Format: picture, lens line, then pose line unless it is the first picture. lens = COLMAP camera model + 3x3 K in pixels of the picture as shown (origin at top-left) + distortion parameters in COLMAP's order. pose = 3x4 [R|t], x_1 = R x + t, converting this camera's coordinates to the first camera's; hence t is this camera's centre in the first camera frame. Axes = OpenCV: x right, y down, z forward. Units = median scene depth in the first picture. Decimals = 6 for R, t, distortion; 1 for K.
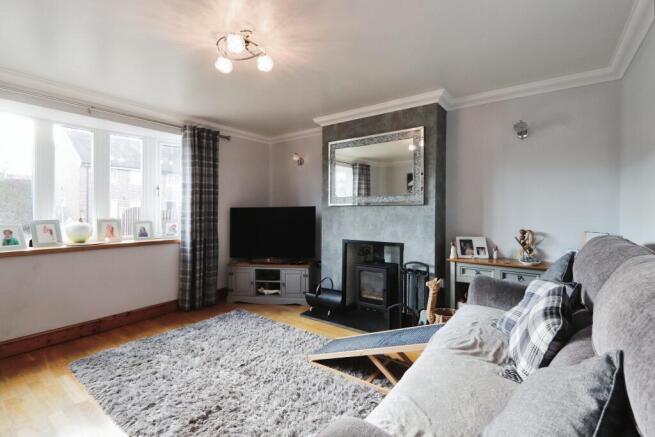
lens RADIAL K [[300.4, 0, 327.8], [0, 300.4, 215.8], [0, 0, 1]] dist [-0.000429, -0.000510]
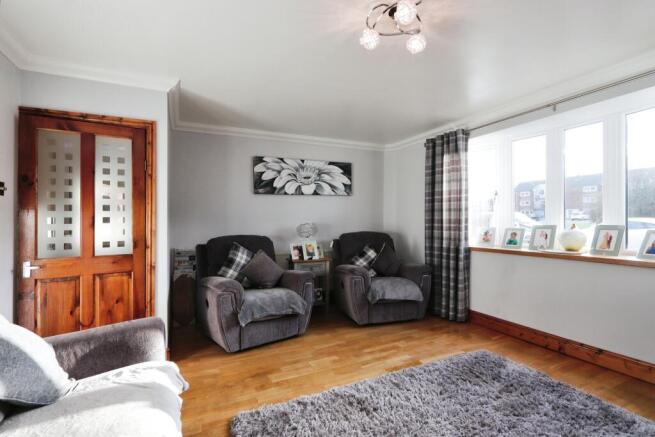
lens RADIAL K [[300.4, 0, 327.8], [0, 300.4, 215.8], [0, 0, 1]] dist [-0.000429, -0.000510]
pose [[-0.476204, -0.008897, -0.879290, 0.565288], [-0.005672, 0.999959, -0.007046, -0.011518], [0.879316, 0.001632, -0.476235, 1.318320]]
